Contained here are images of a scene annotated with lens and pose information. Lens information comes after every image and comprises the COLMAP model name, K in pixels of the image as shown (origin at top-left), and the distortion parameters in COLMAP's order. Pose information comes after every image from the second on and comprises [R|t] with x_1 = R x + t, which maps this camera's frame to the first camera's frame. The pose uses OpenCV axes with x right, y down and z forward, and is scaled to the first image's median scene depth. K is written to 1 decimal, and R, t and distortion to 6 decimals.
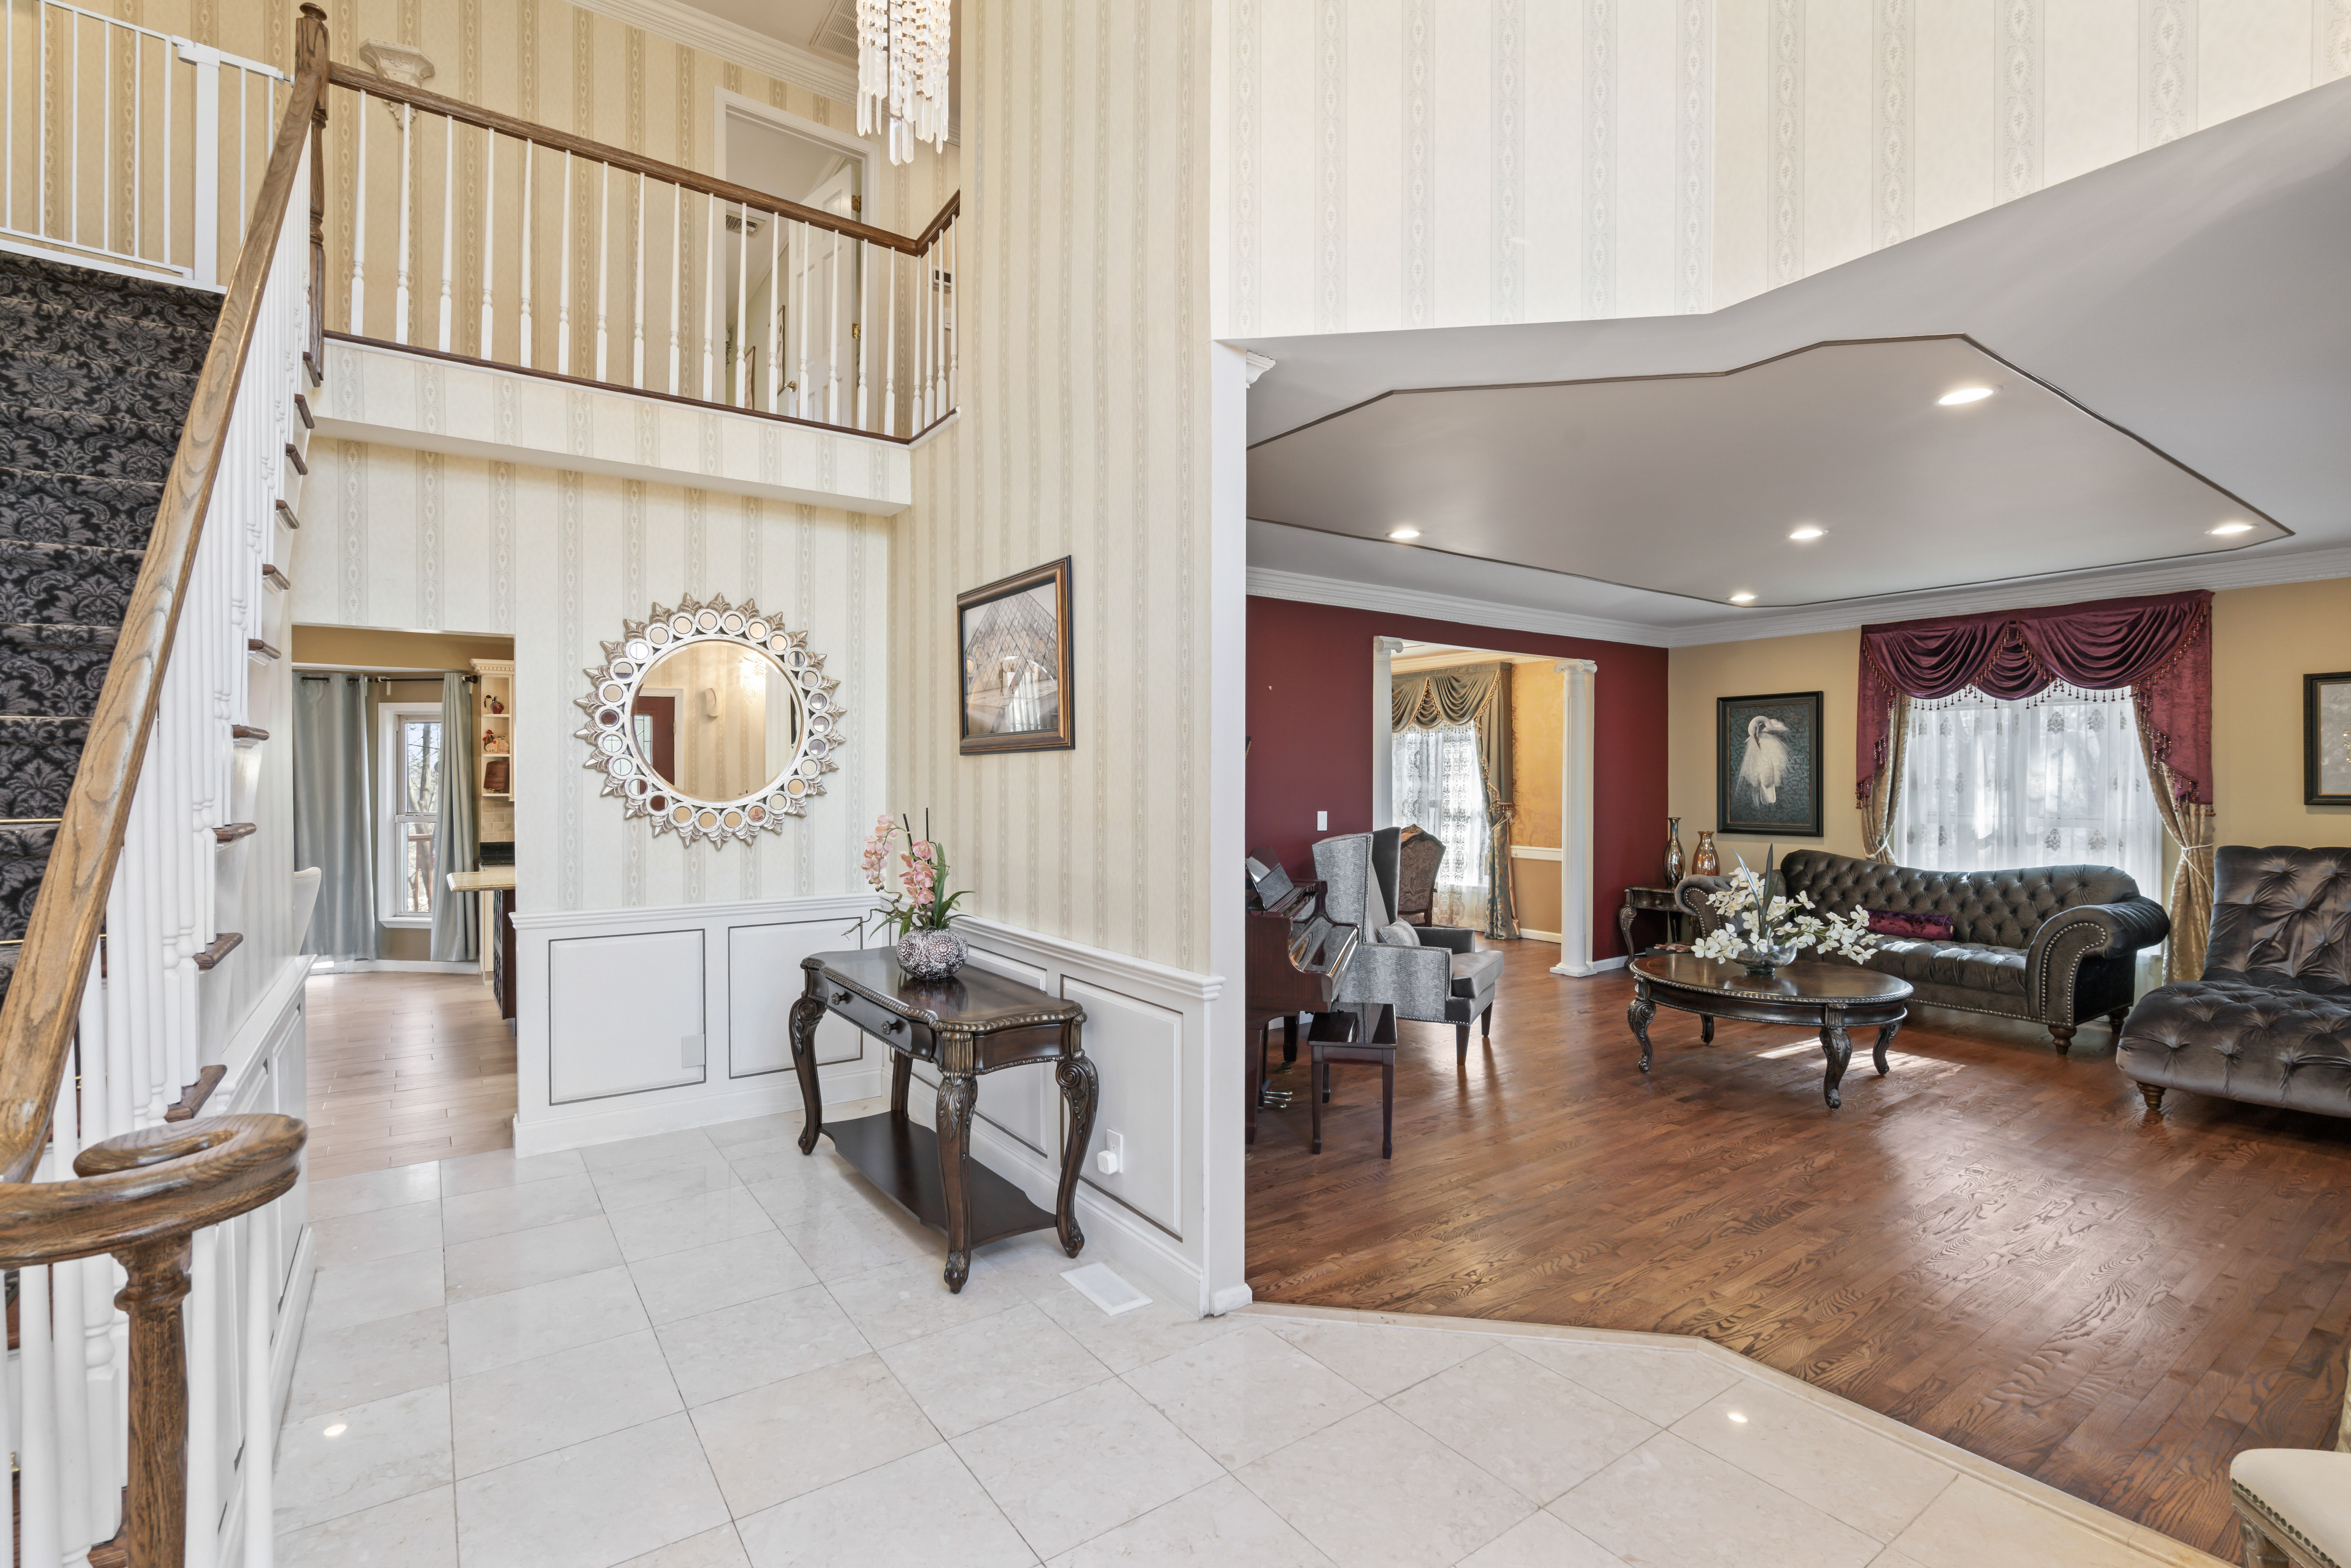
lens RADIAL K [[1082.0, 0, 1175.5], [0, 1082.0, 784.0], [0, 0, 1]] dist [0.000424, 0.001284]
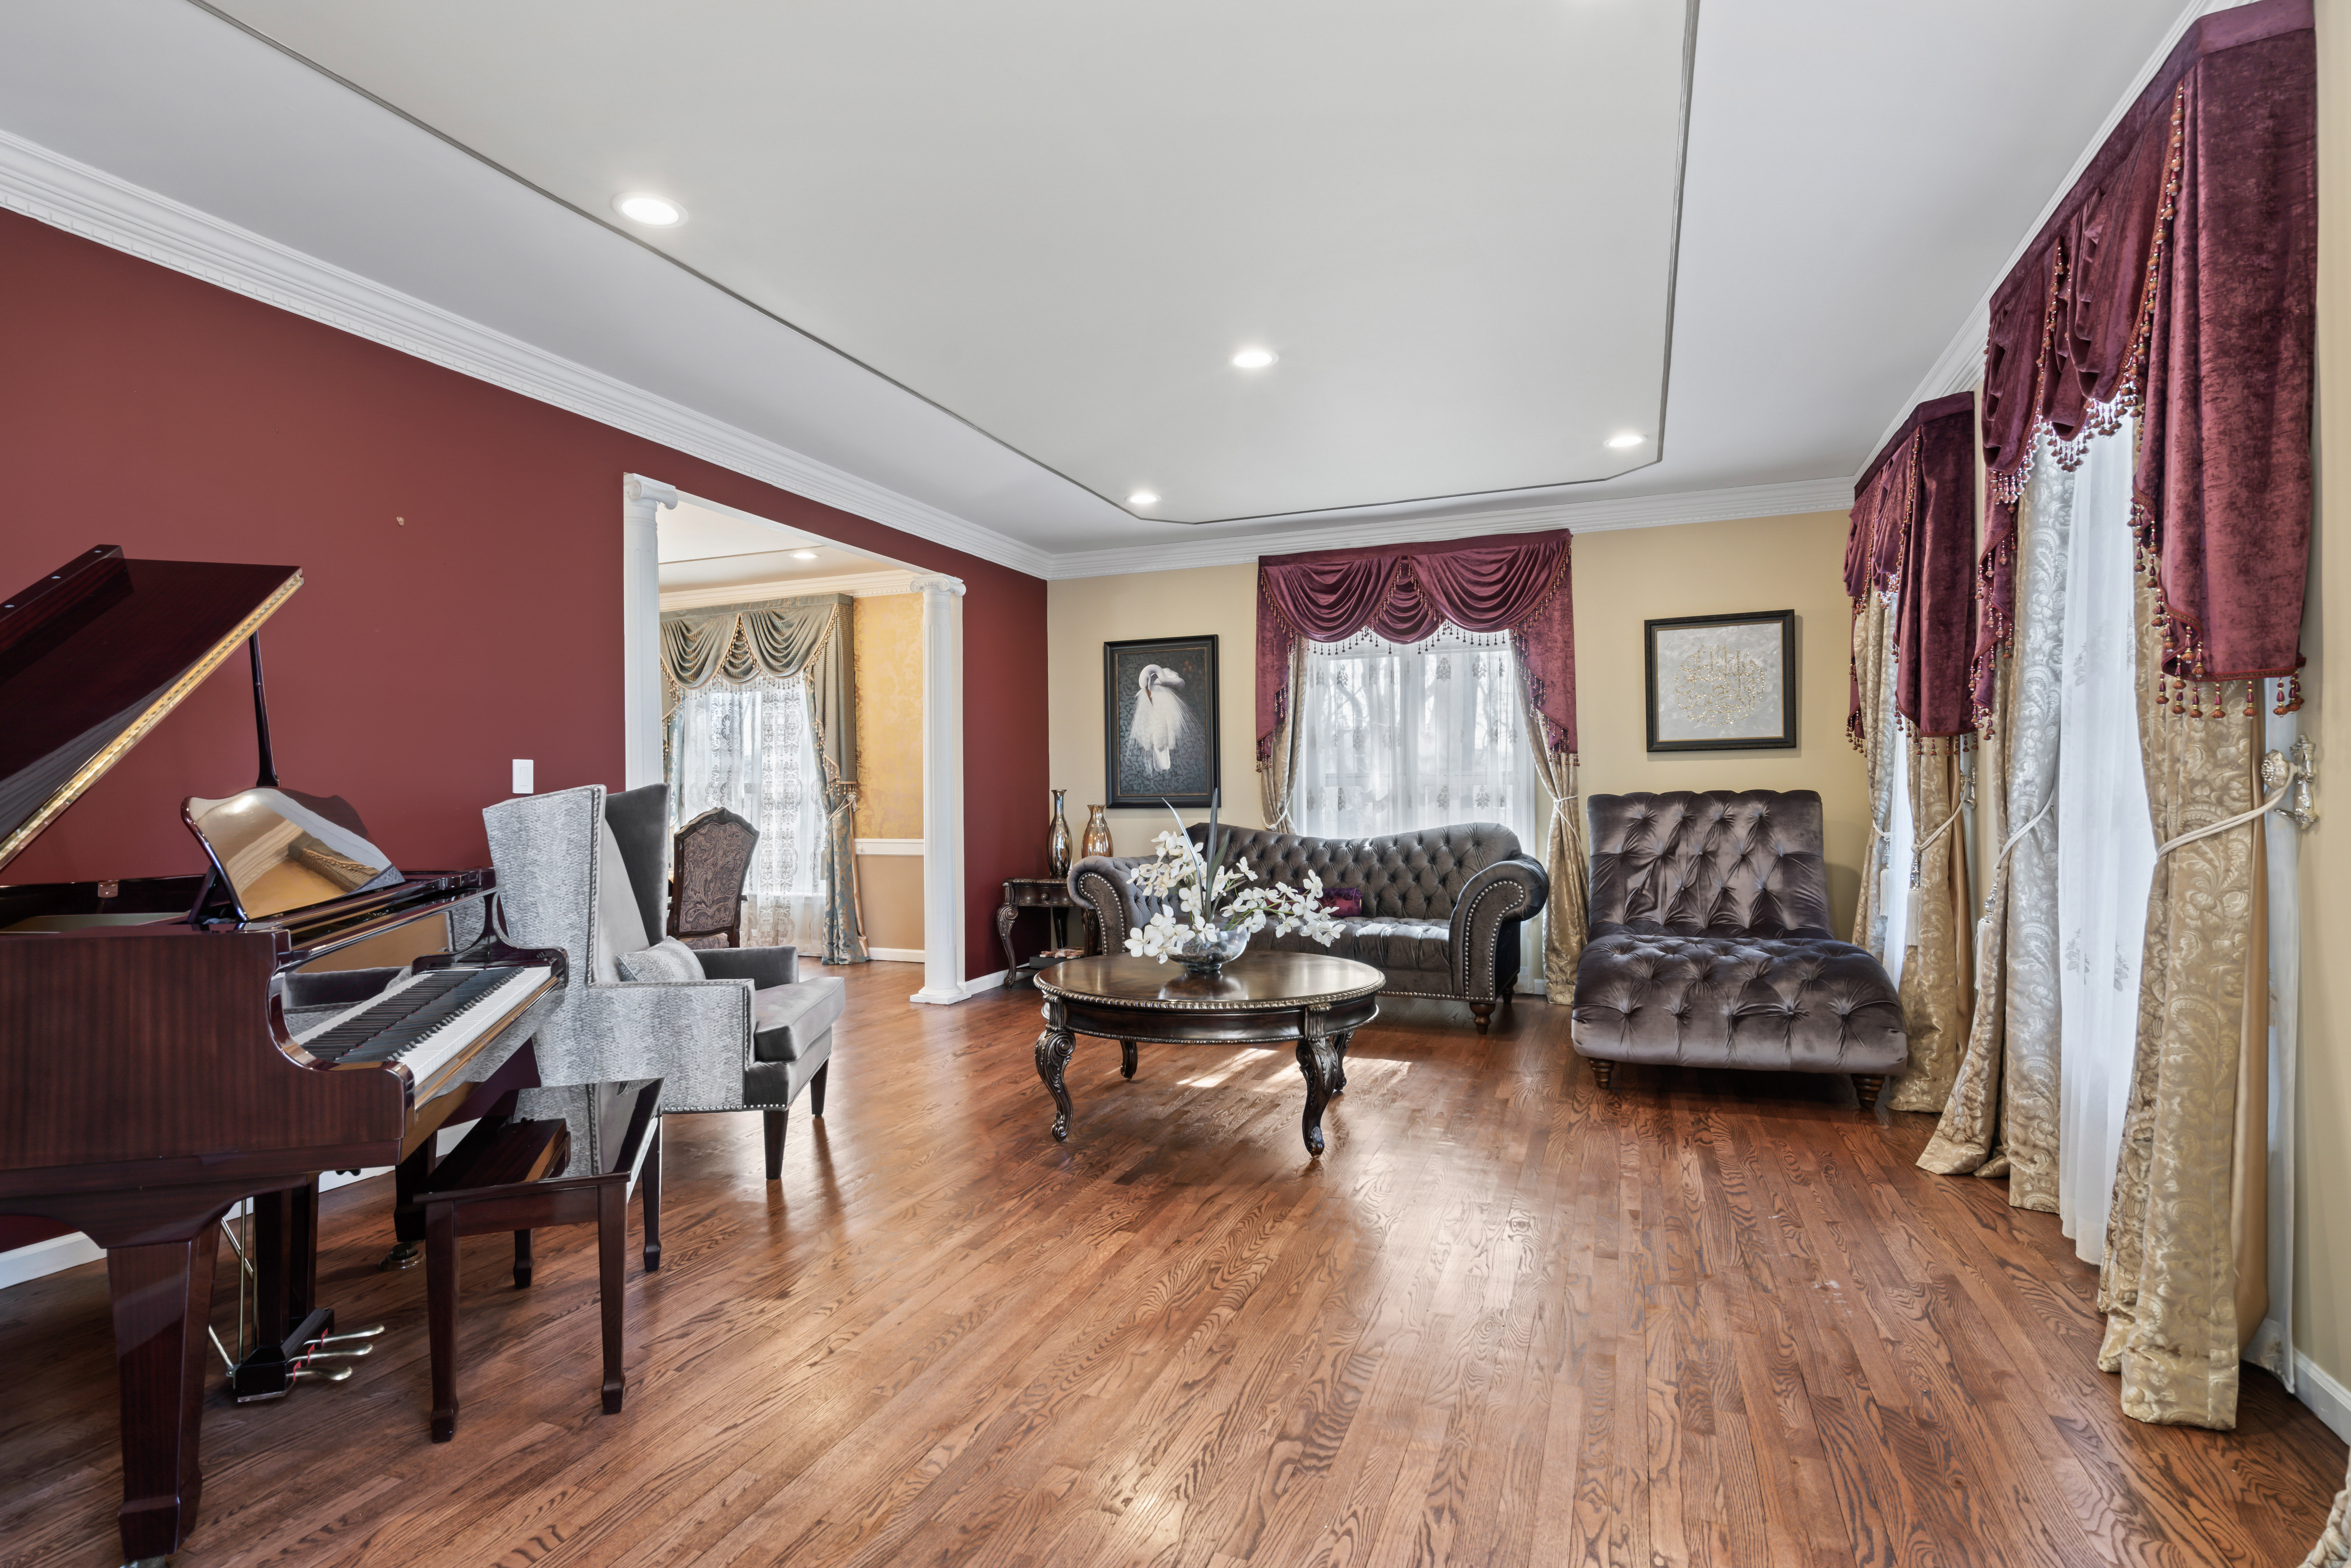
lens RADIAL K [[1143.4, 0, 1168.2], [0, 1143.4, 789.2], [0, 0, 1]] dist [0.000953, 0.000566]
pose [[0.843054, -0.005656, 0.537799, 0.103340], [0.015161, 0.999797, -0.013251, 0.056551], [-0.537615, 0.019325, 0.842969, 0.332164]]
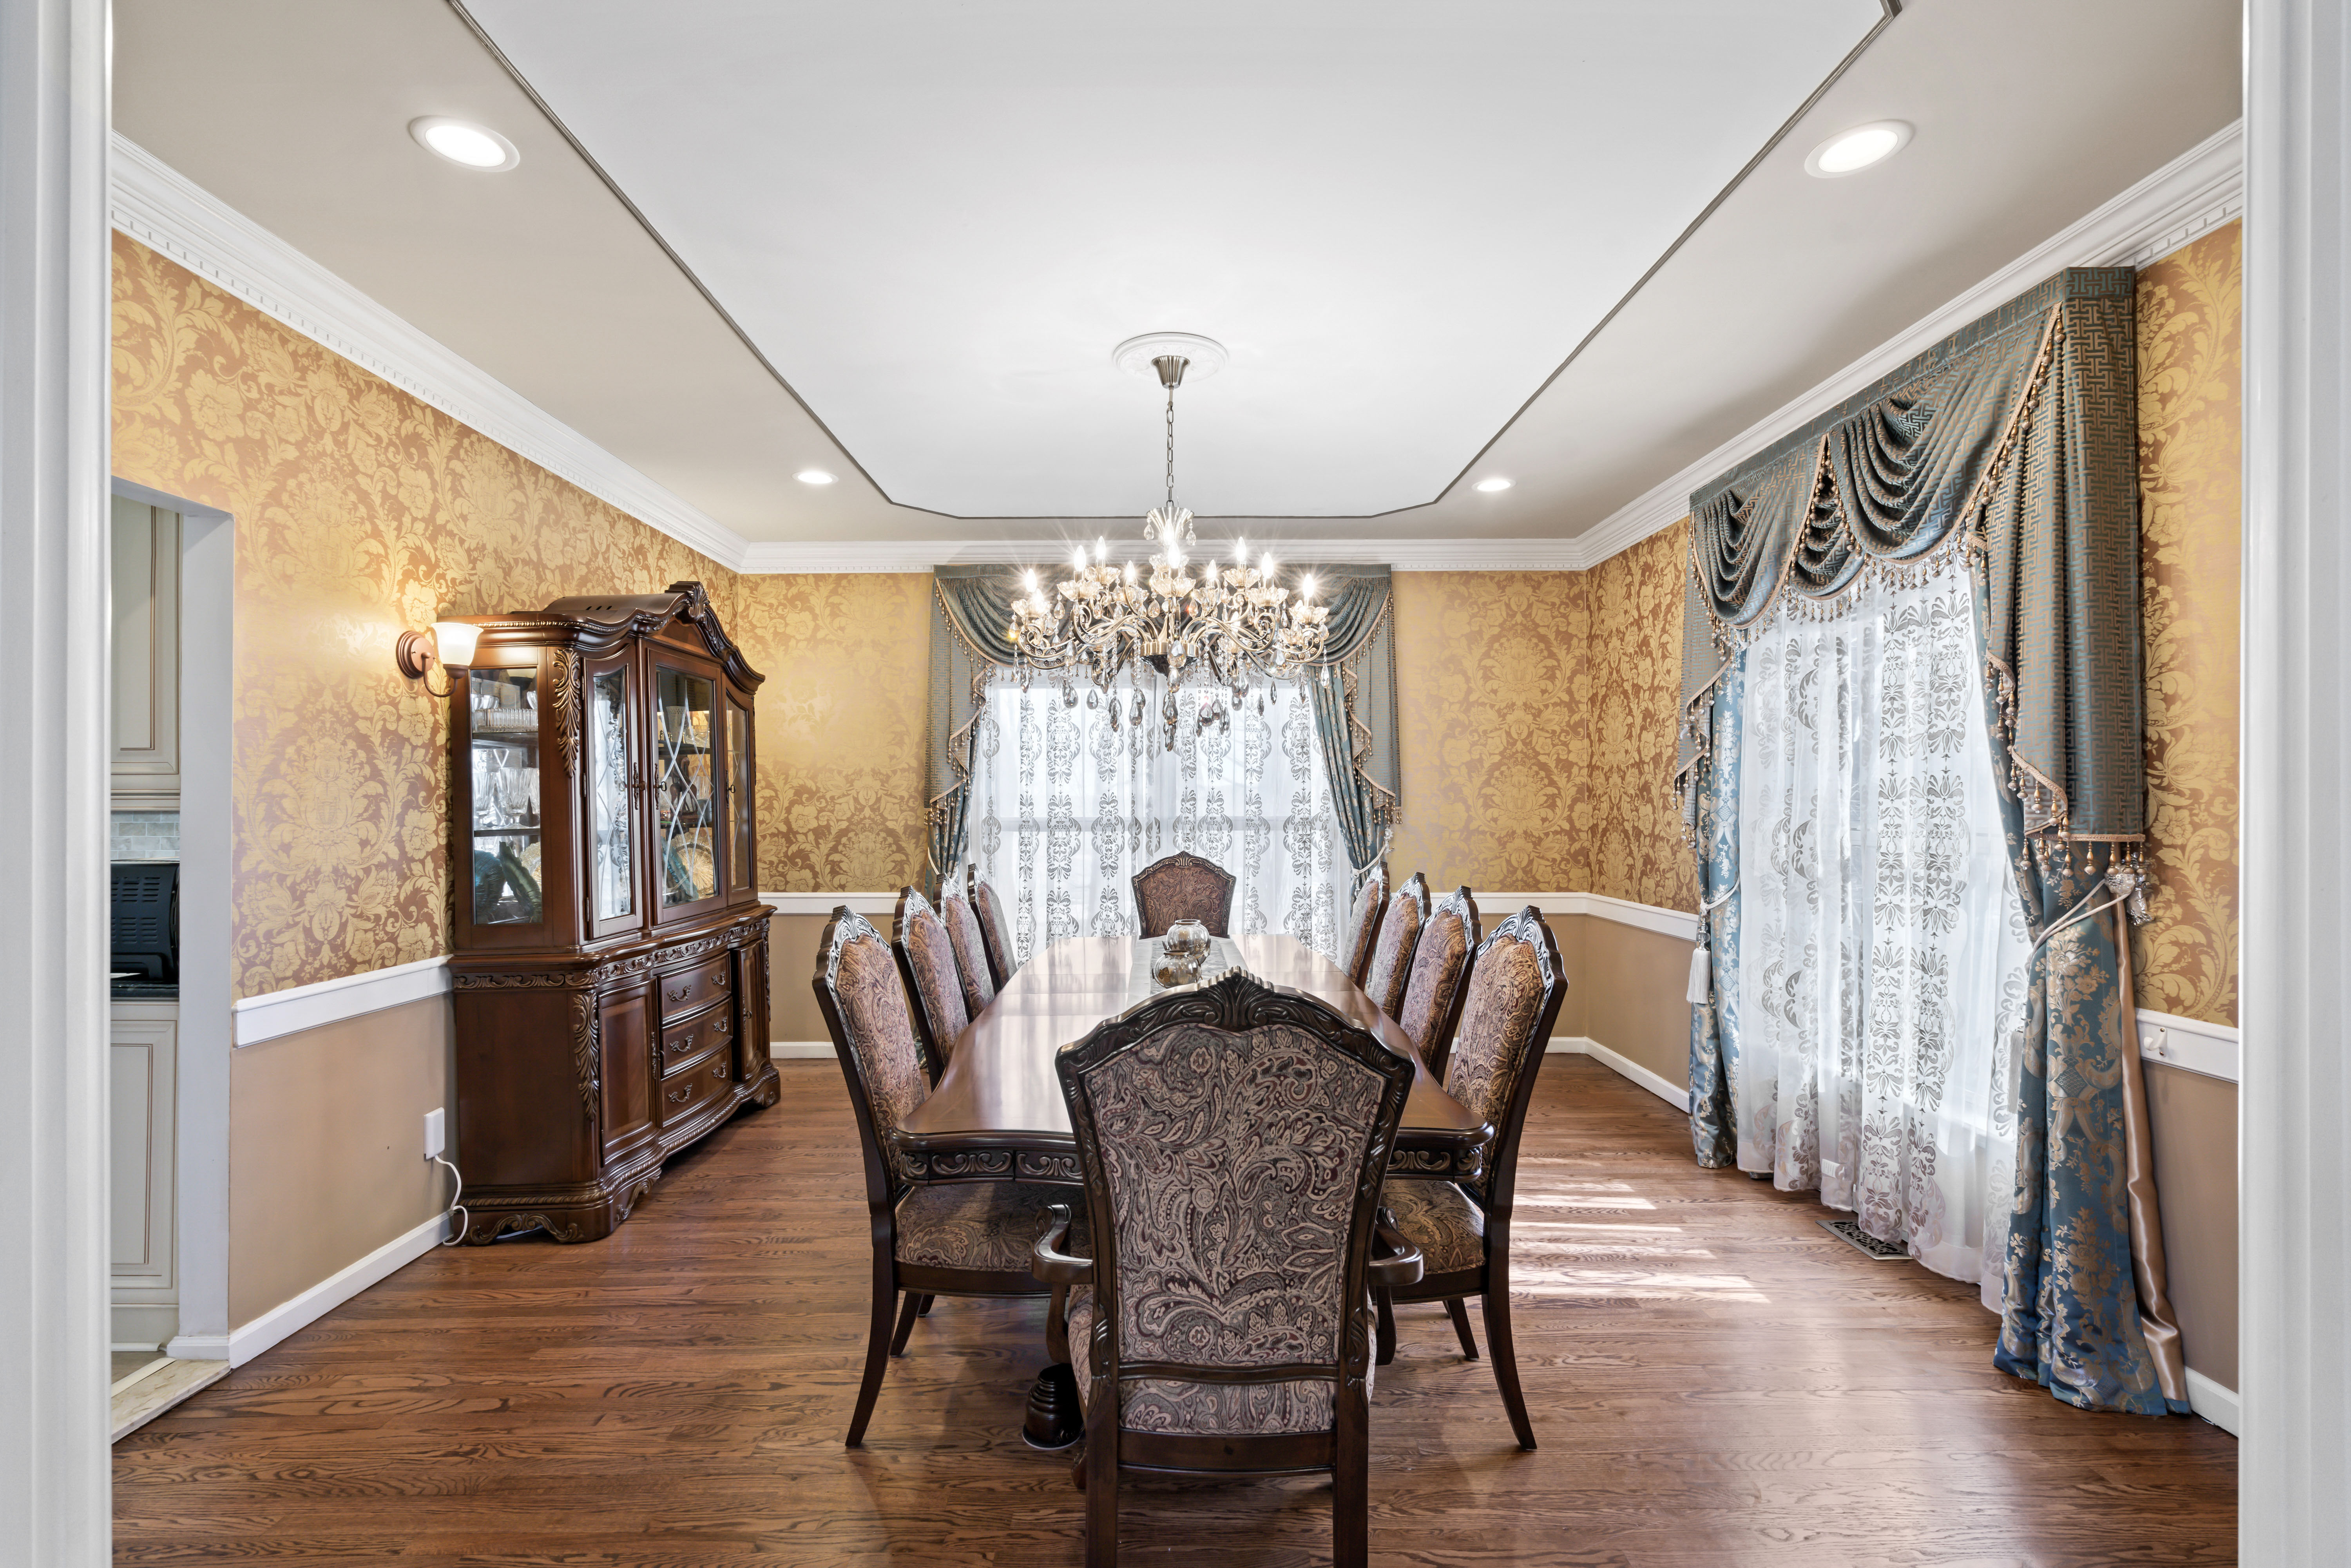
lens RADIAL K [[1072.6, 0, 1169.6], [0, 1072.6, 798.5], [0, 0, 1]] dist [-0.001494, 0.000325]
pose [[0.839581, -0.002909, -0.543227, 0.400946], [-0.002916, 0.999947, -0.009862, 0.018643], [0.543227, 0.009864, 0.839528, 1.051624]]
